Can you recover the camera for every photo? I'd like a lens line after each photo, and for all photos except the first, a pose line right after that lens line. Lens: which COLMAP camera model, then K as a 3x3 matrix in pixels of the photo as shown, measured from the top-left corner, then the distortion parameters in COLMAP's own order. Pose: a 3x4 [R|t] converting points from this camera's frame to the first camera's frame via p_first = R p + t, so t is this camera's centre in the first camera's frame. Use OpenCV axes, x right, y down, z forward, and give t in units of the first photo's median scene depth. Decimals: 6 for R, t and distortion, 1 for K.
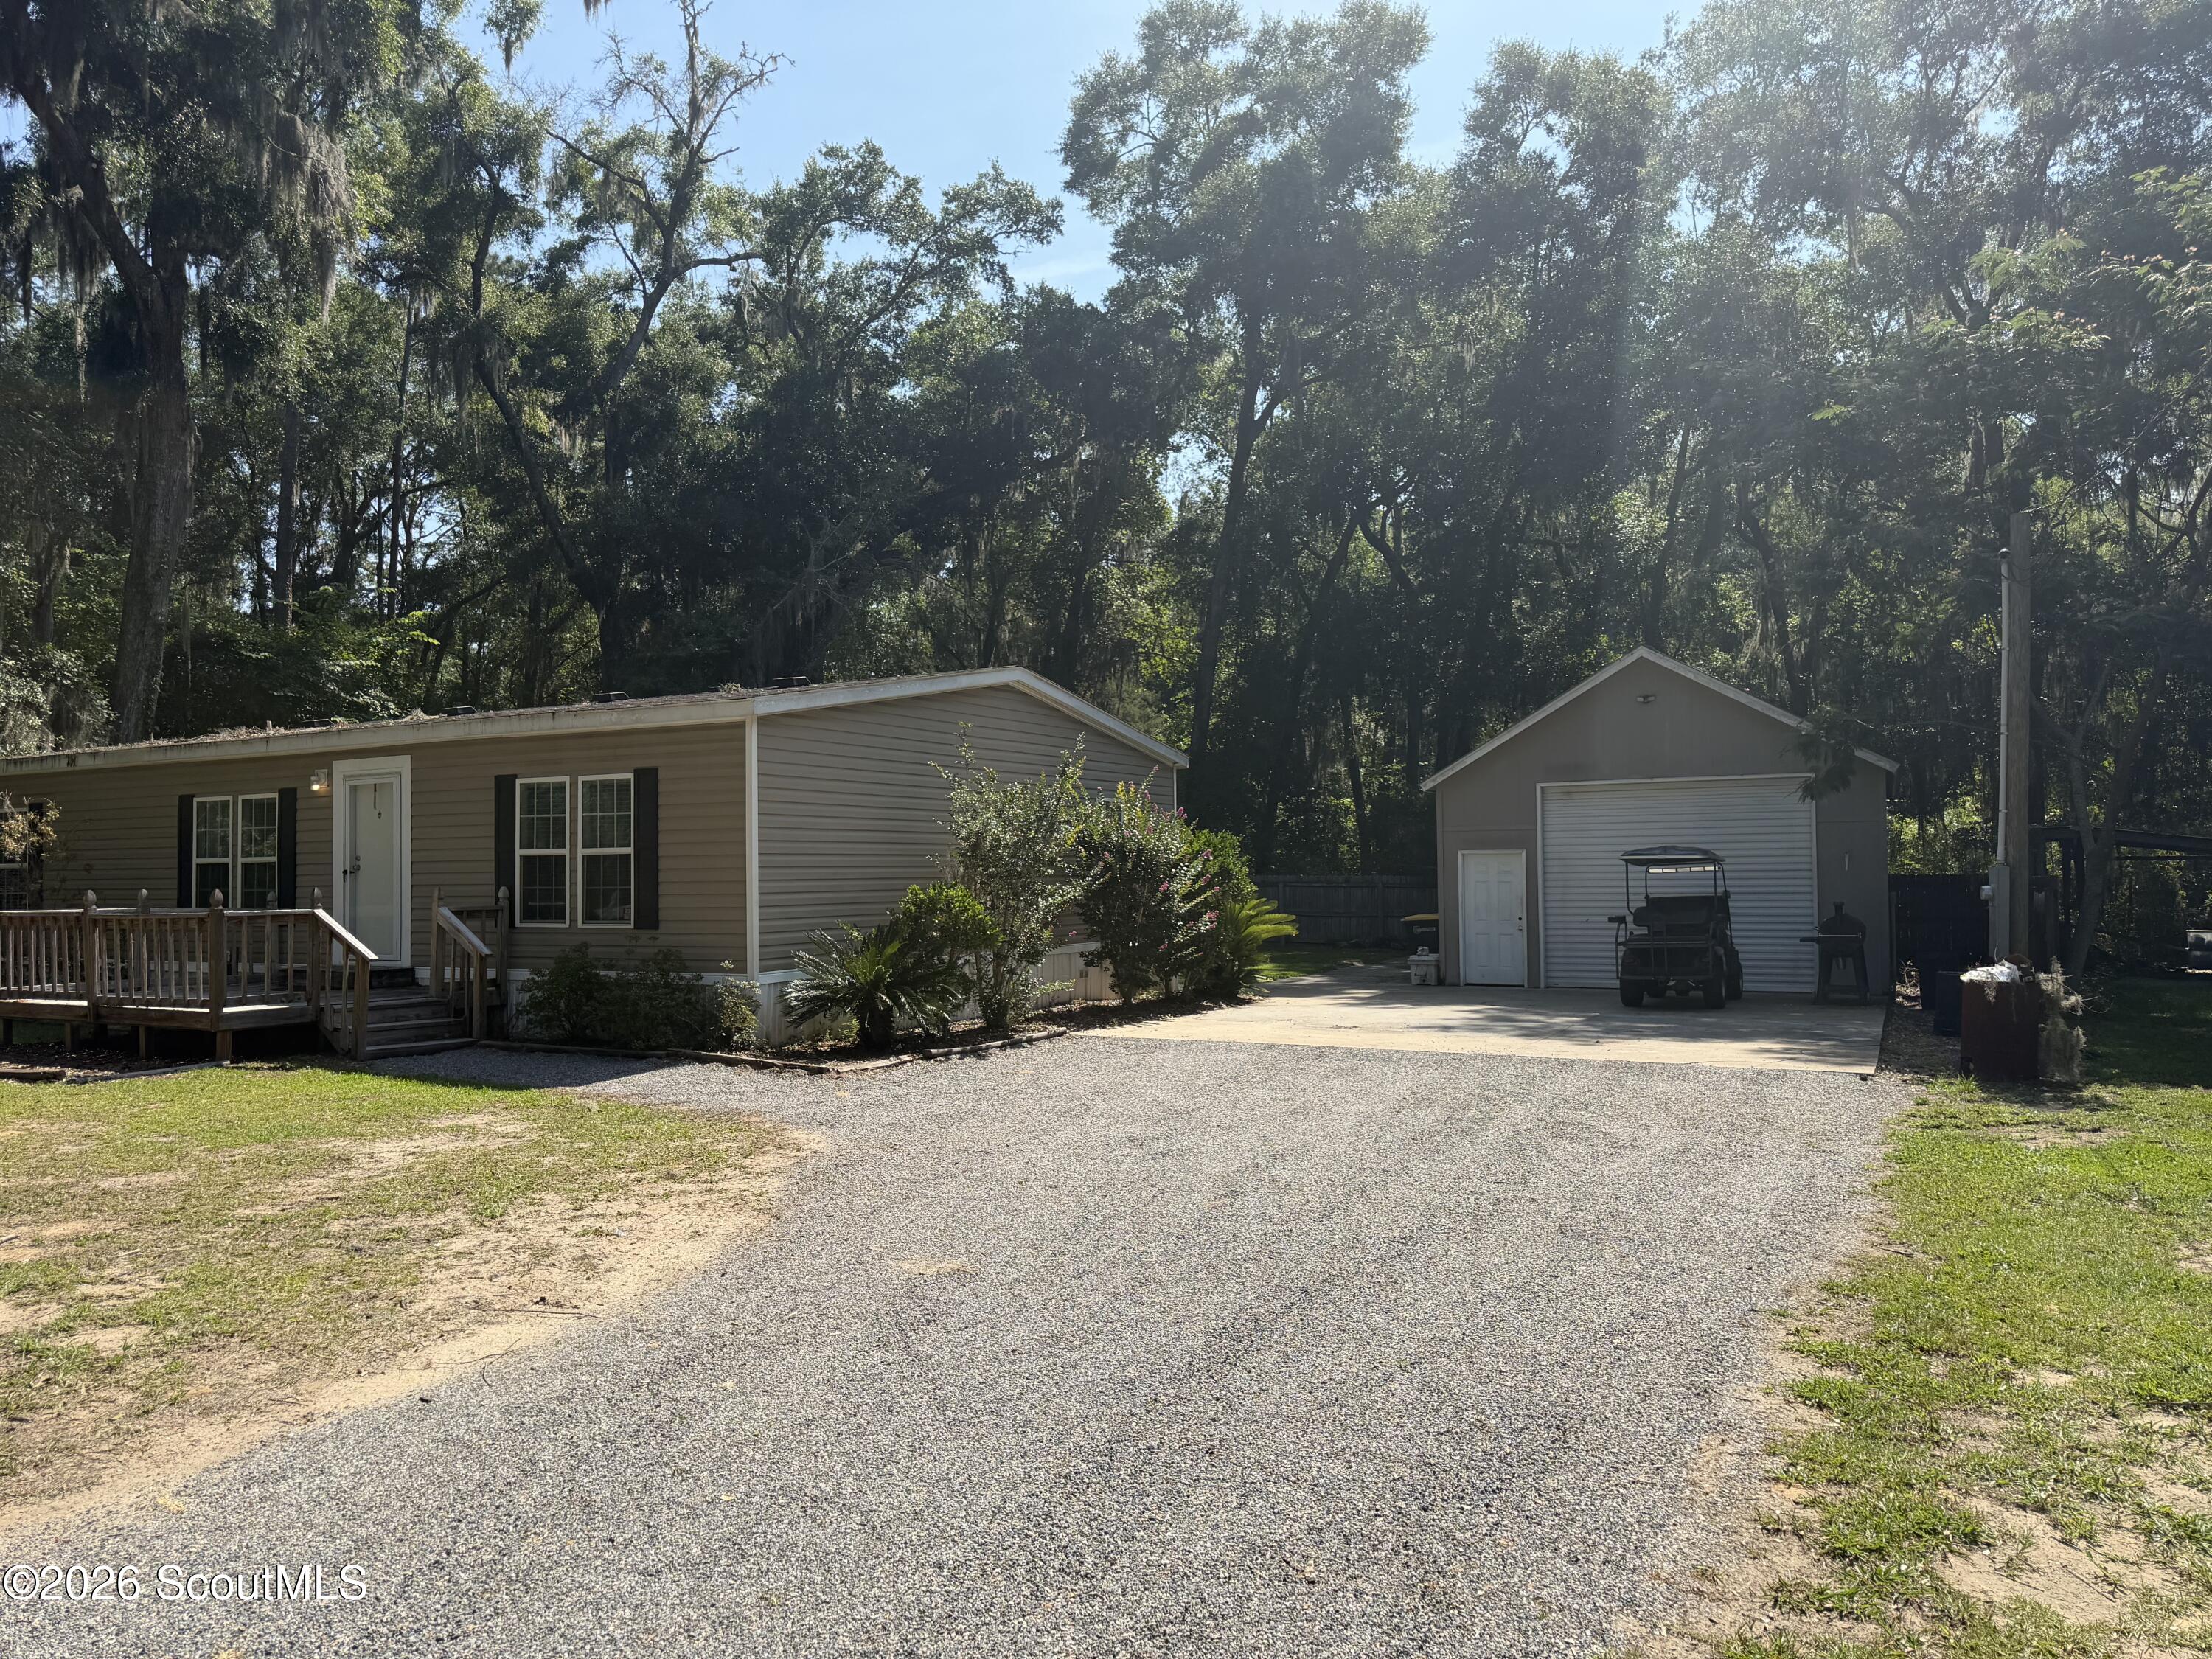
lens RADIAL K [[1550.5, 0, 1098.9], [0, 1550.5, 835.4], [0, 0, 1]] dist [0.090489, -0.083753]
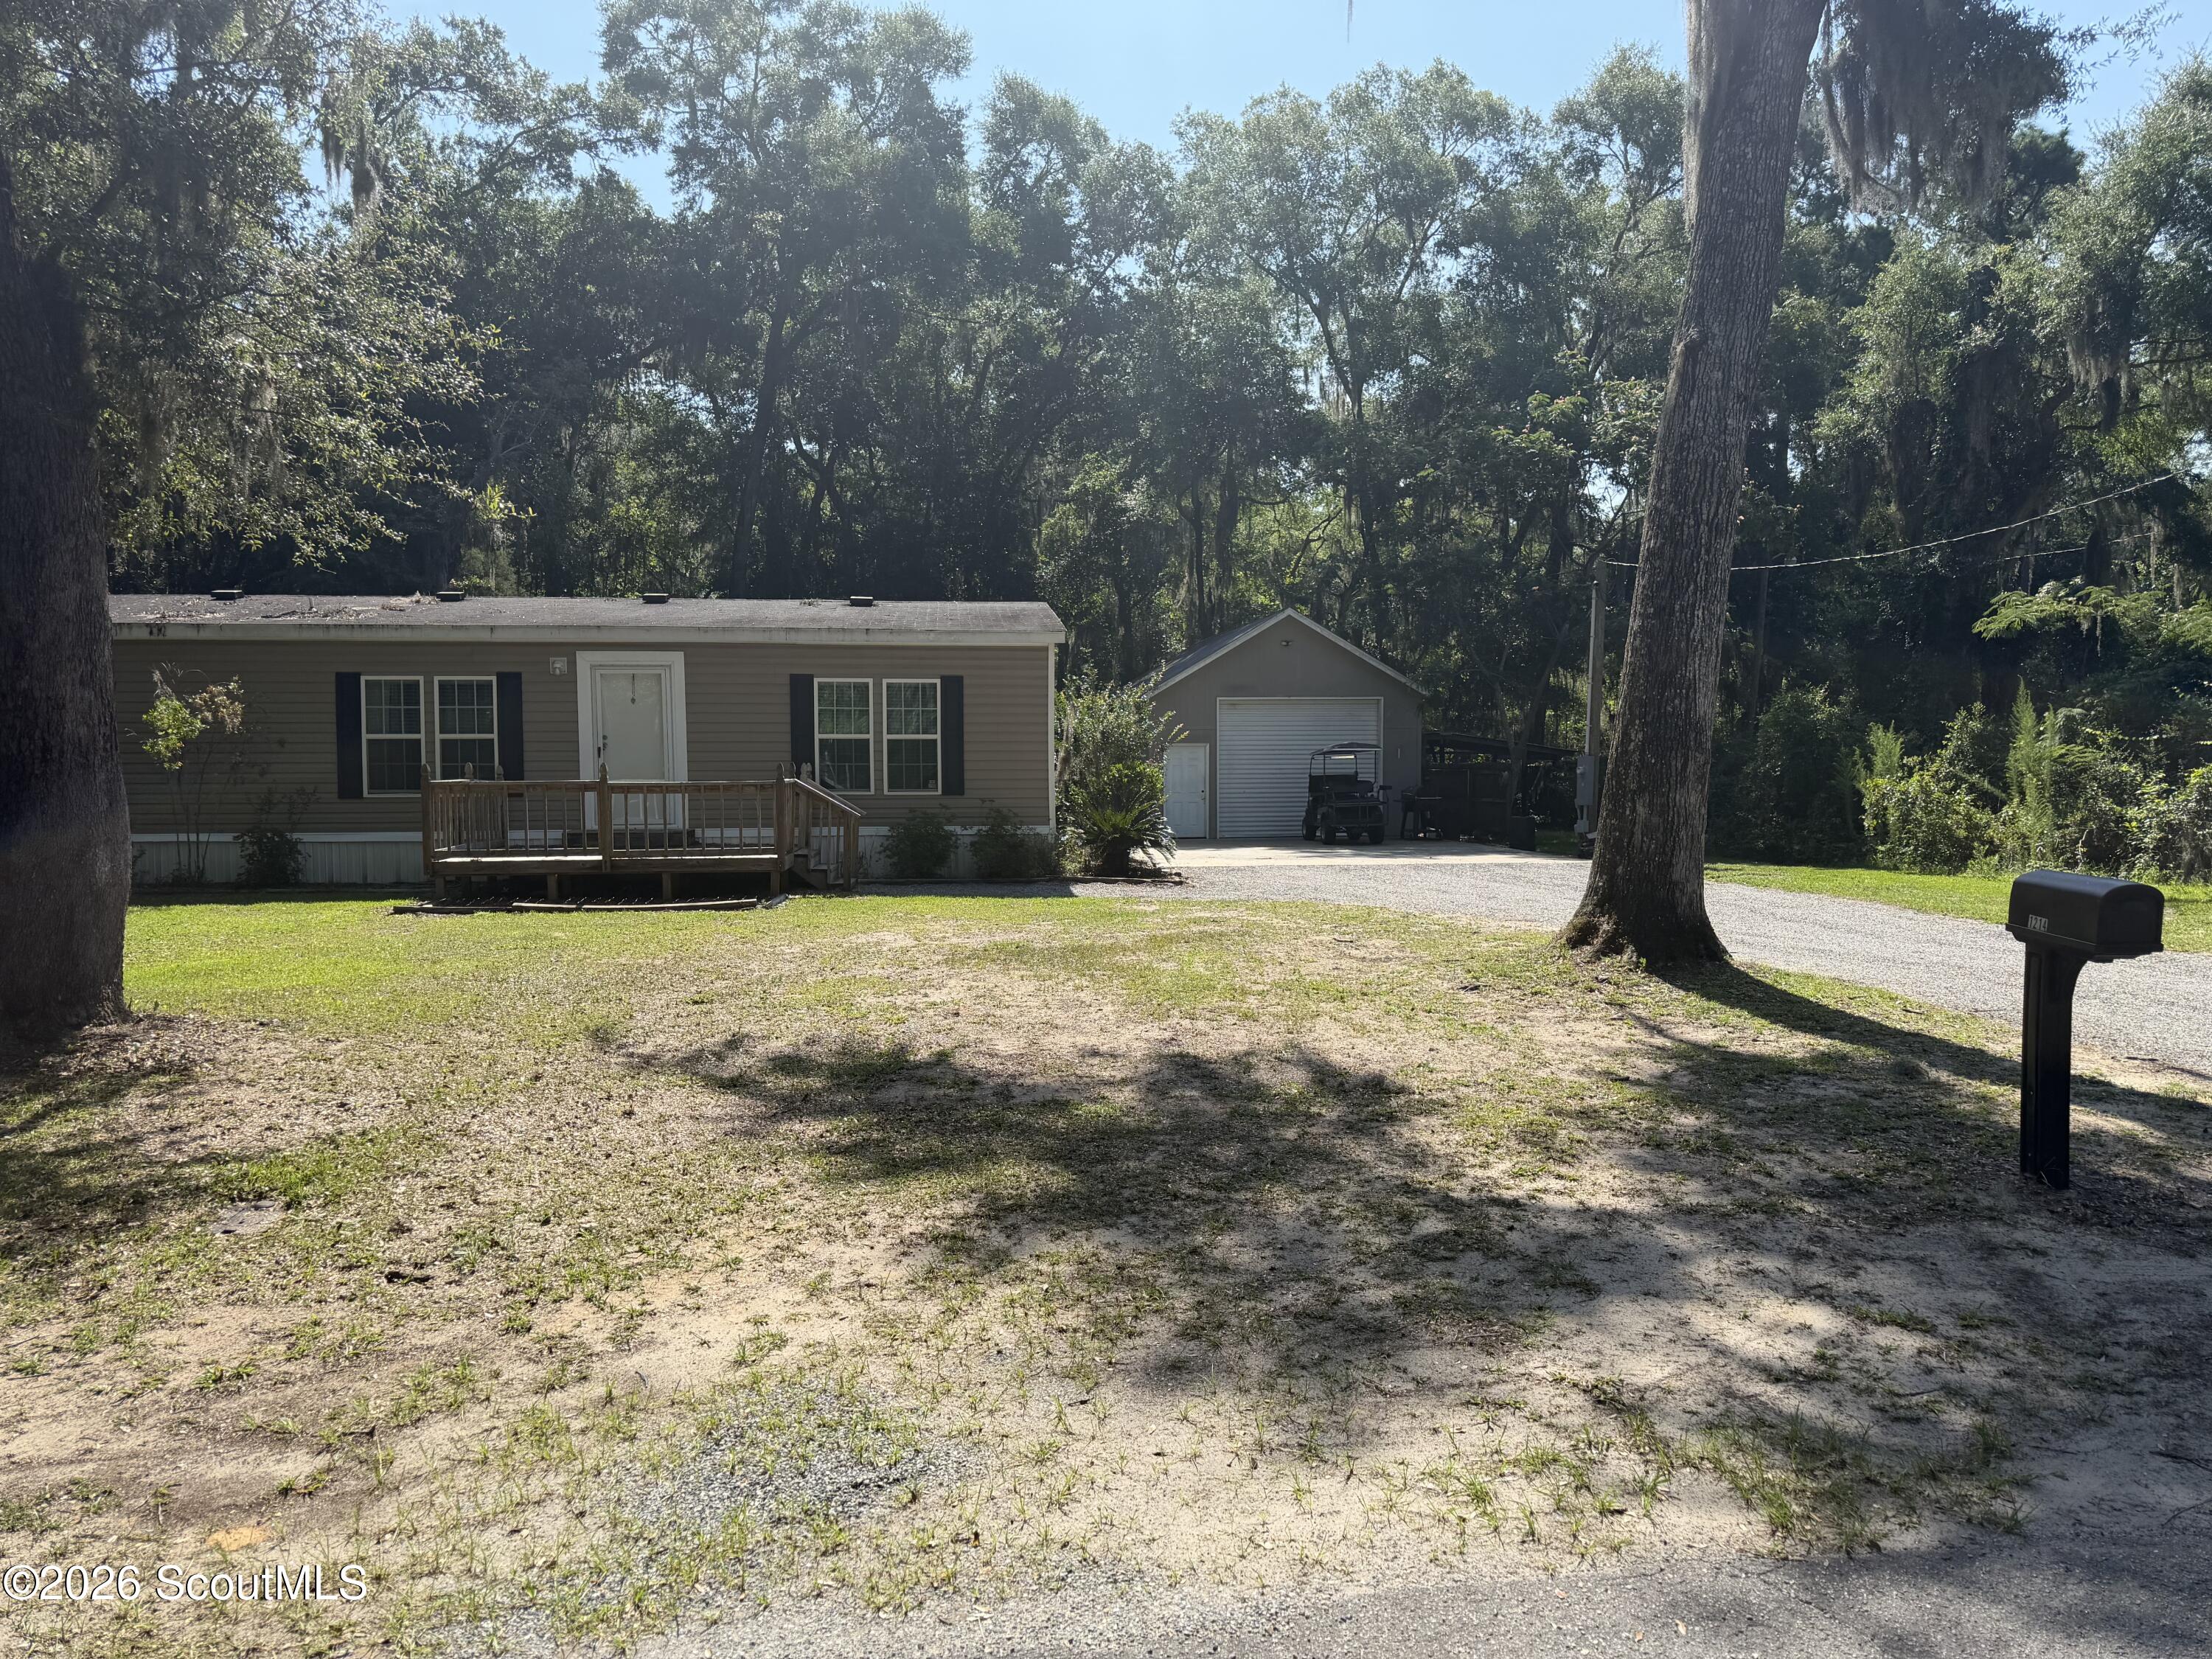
lens RADIAL K [[1550.5, 0, 1098.9], [0, 1550.5, 835.4], [0, 0, 1]] dist [0.090489, -0.083753]
pose [[0.827397, -0.020283, 0.561251, -0.685009], [-0.018842, 0.997783, 0.063835, 0.004648], [-0.561301, -0.063392, 0.825180, -0.134728]]
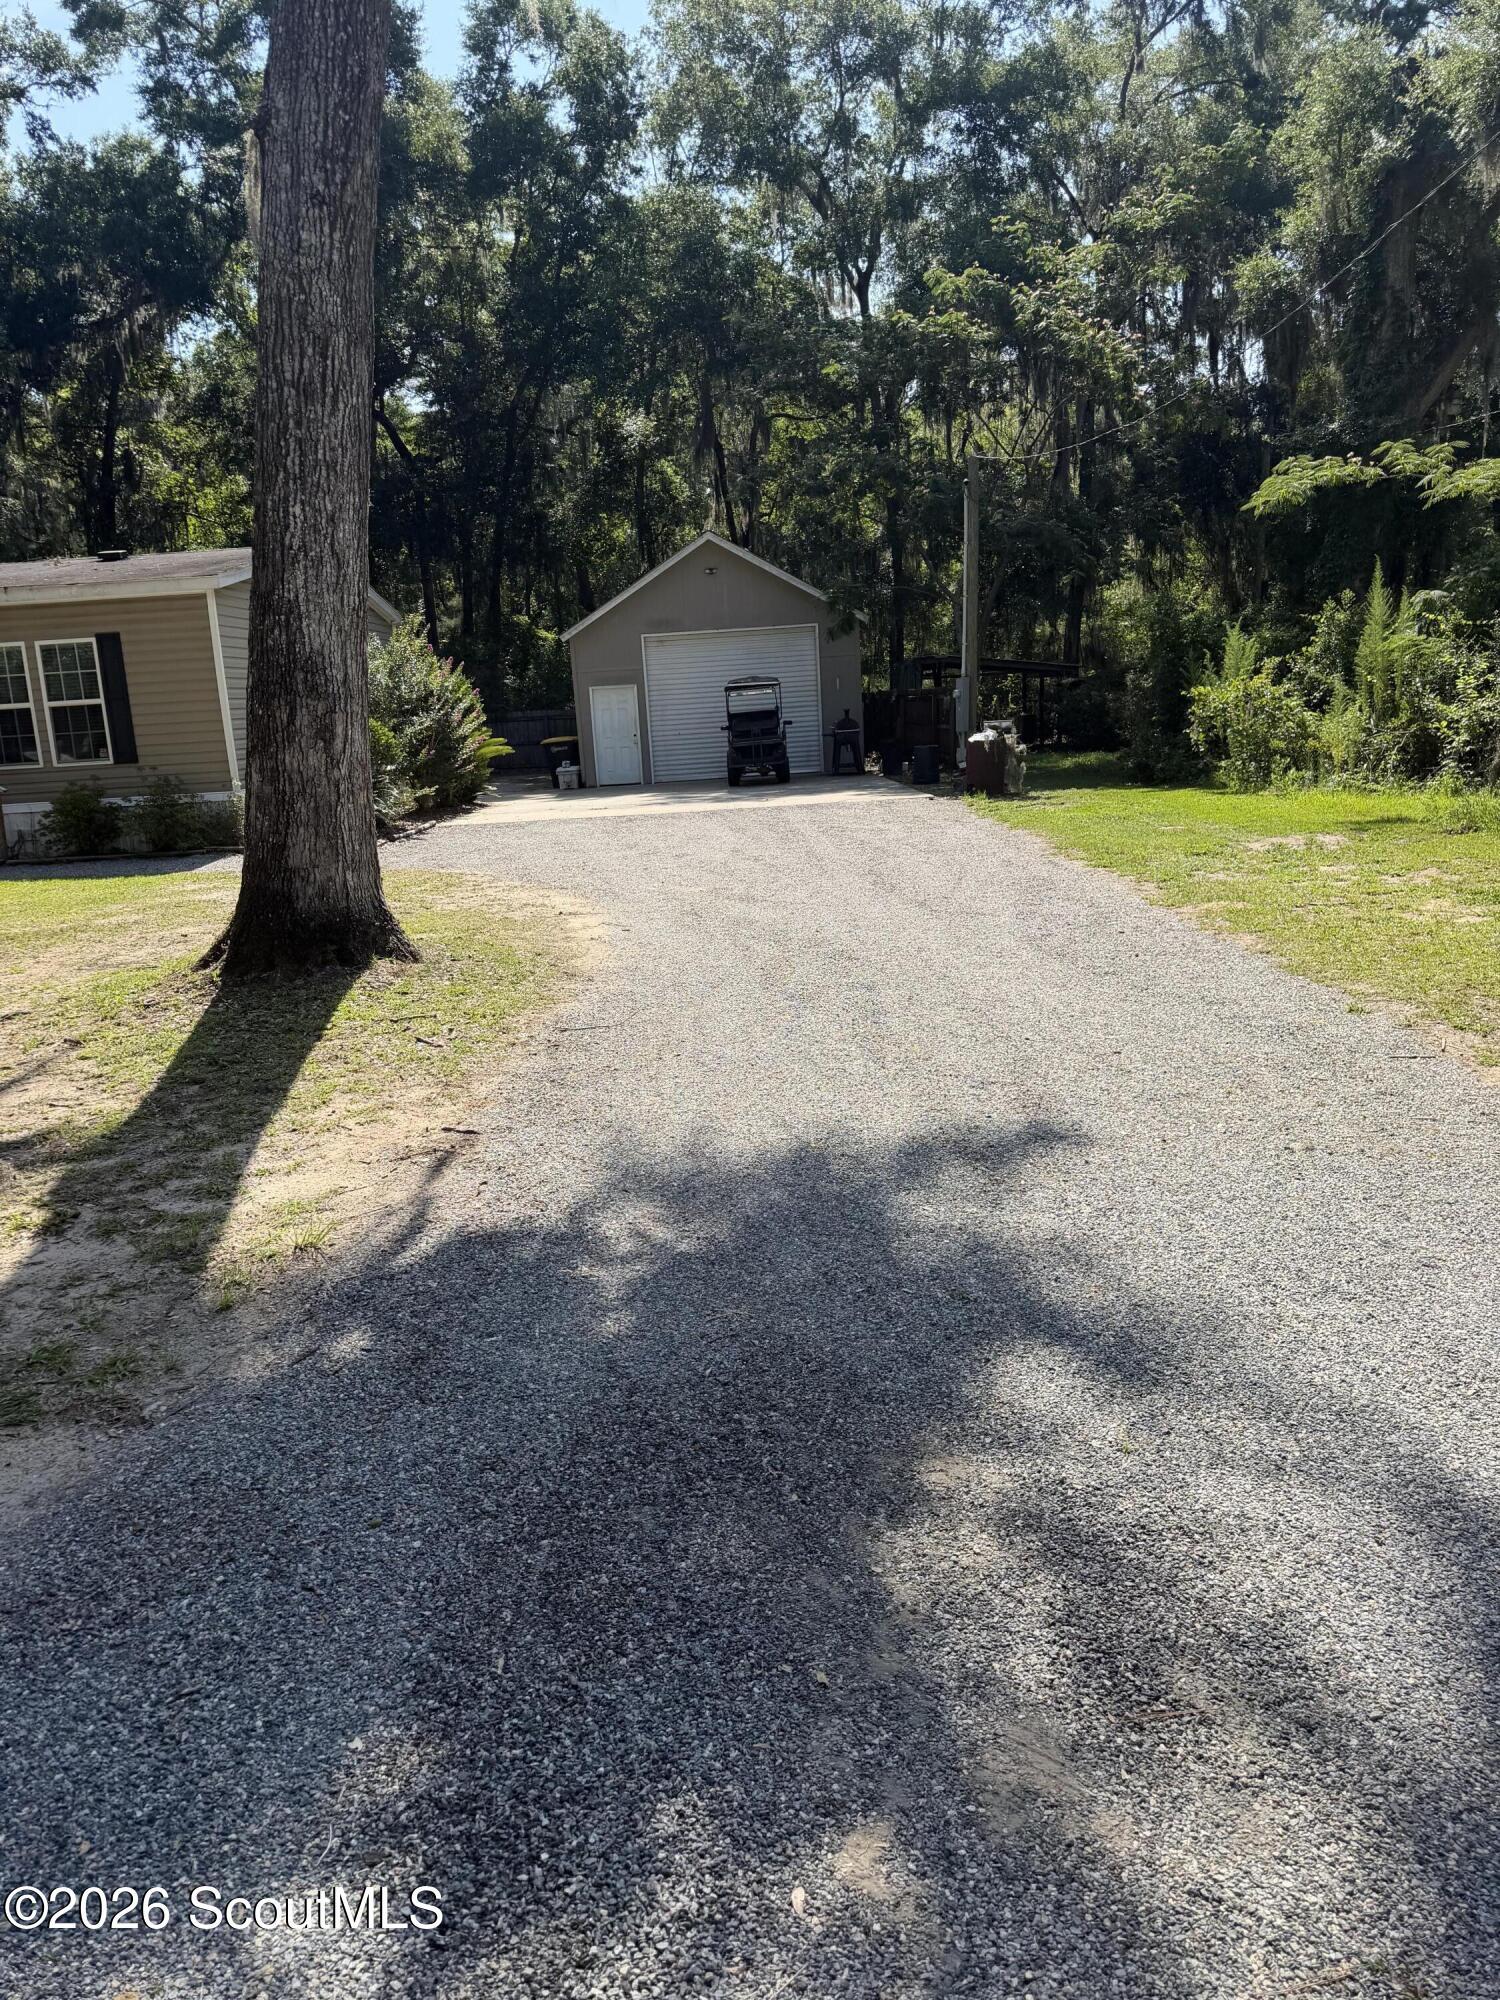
lens RADIAL K [[1401.9, 0, 715.5], [0, 1401.9, 980.7], [0, 0, 1]] dist [0.090489, -0.083753]
pose [[0.883291, -0.133274, 0.449484, -0.298776], [0.039616, 0.976532, 0.211695, 0.004393], [-0.467149, -0.169181, 0.867842, -0.192519]]
